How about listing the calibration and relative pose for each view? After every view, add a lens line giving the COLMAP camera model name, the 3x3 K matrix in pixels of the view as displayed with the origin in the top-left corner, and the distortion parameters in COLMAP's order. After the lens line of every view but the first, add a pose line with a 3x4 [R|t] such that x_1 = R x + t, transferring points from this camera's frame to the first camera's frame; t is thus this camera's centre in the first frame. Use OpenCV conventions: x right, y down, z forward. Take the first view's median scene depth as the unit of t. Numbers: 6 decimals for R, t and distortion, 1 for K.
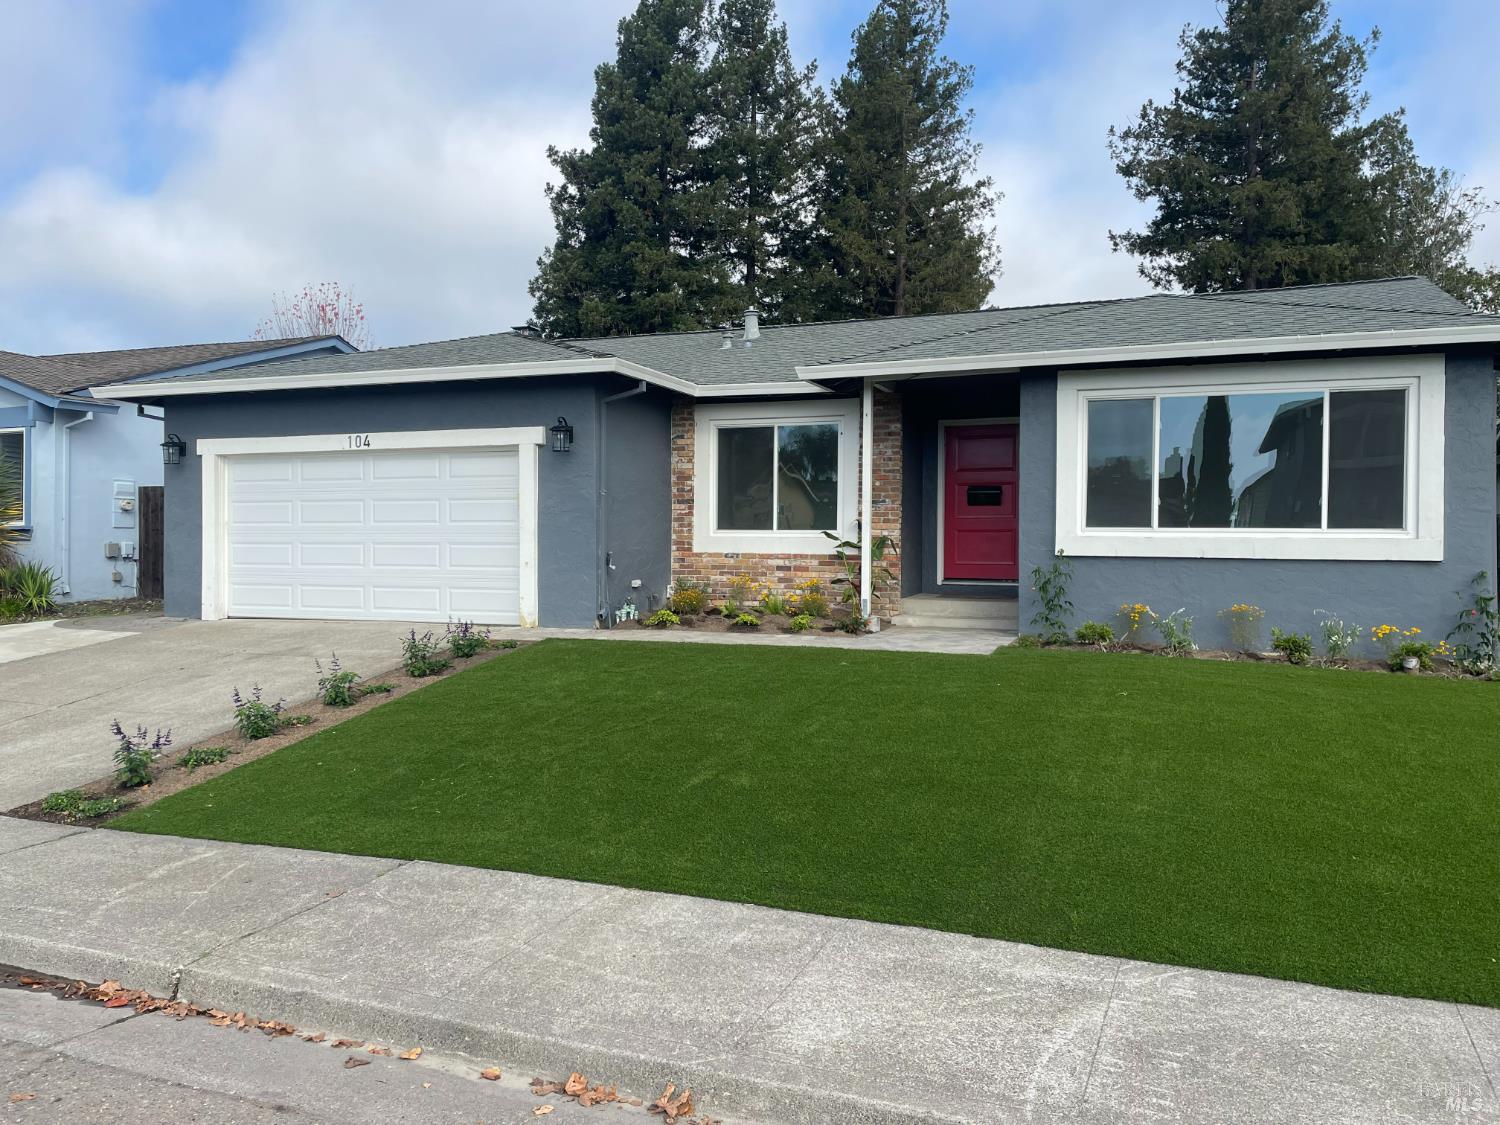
lens RADIAL K [[1128.9, 0, 743.3], [0, 1128.9, 566.4], [0, 0, 1]] dist [0.078004, -0.090452]
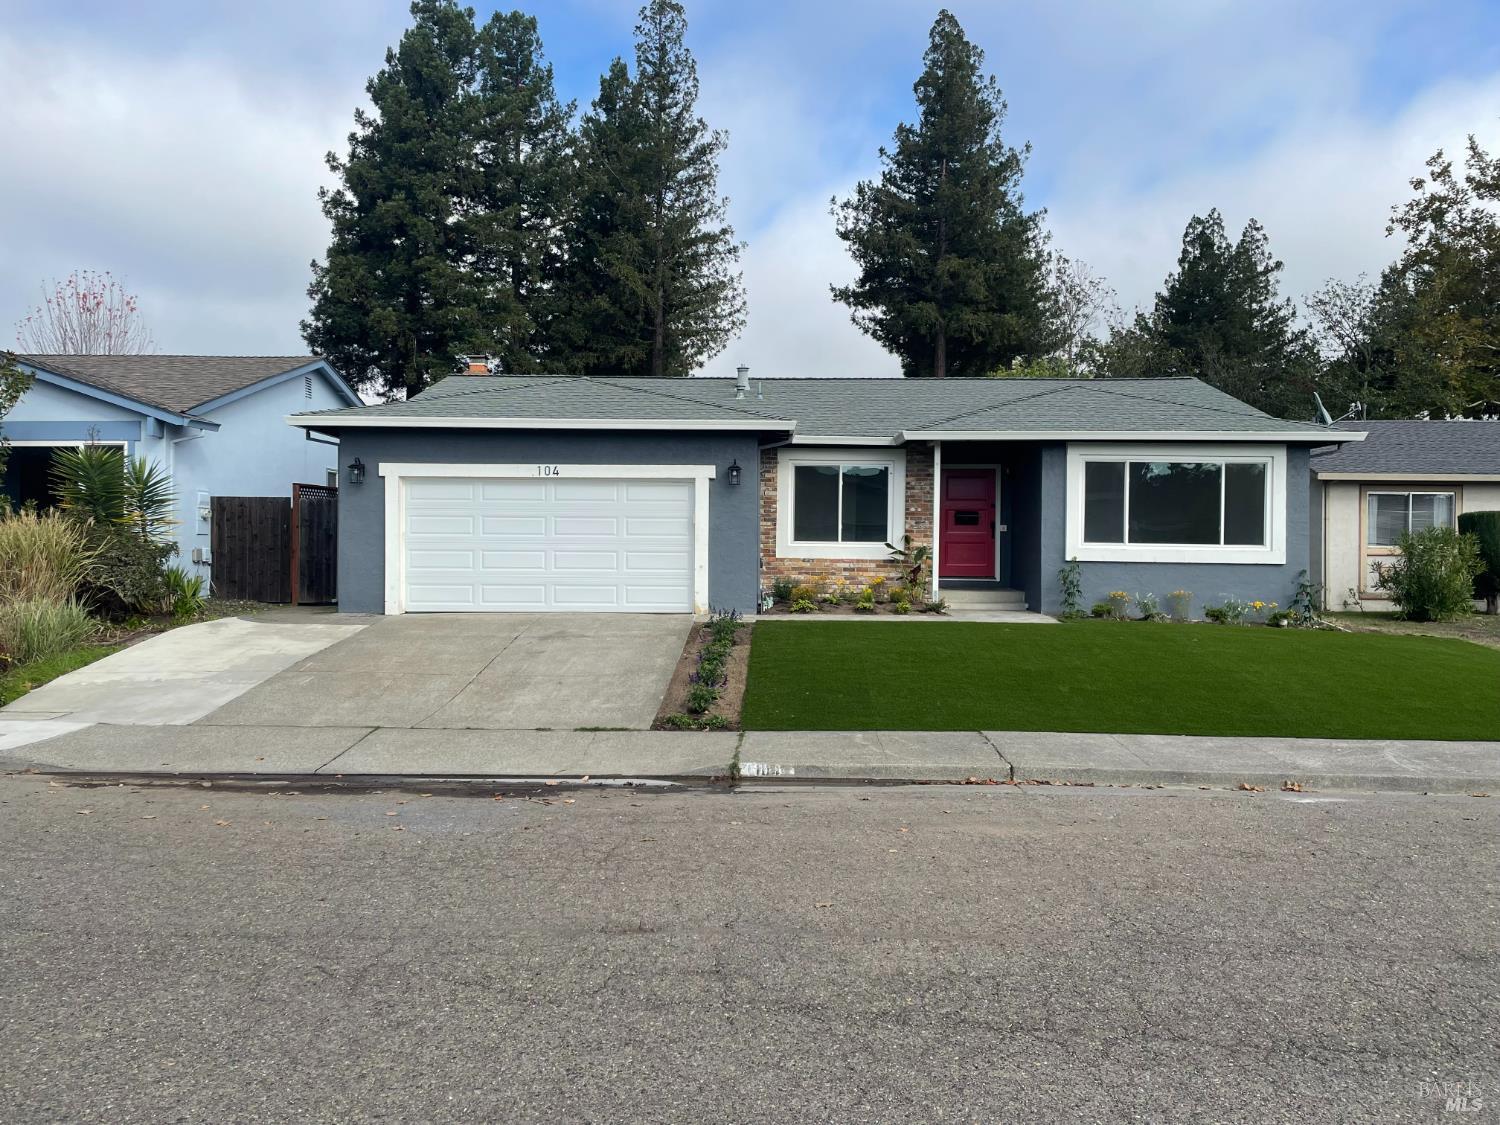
lens RADIAL K [[1128.9, 0, 741.7], [0, 1128.9, 570.9], [0, 0, 1]] dist [0.078004, -0.090452]
pose [[0.938904, -0.004426, 0.344152, -0.534117], [0.002828, 0.999983, 0.005145, -0.003920], [-0.344168, -0.003857, 0.938900, -0.241199]]
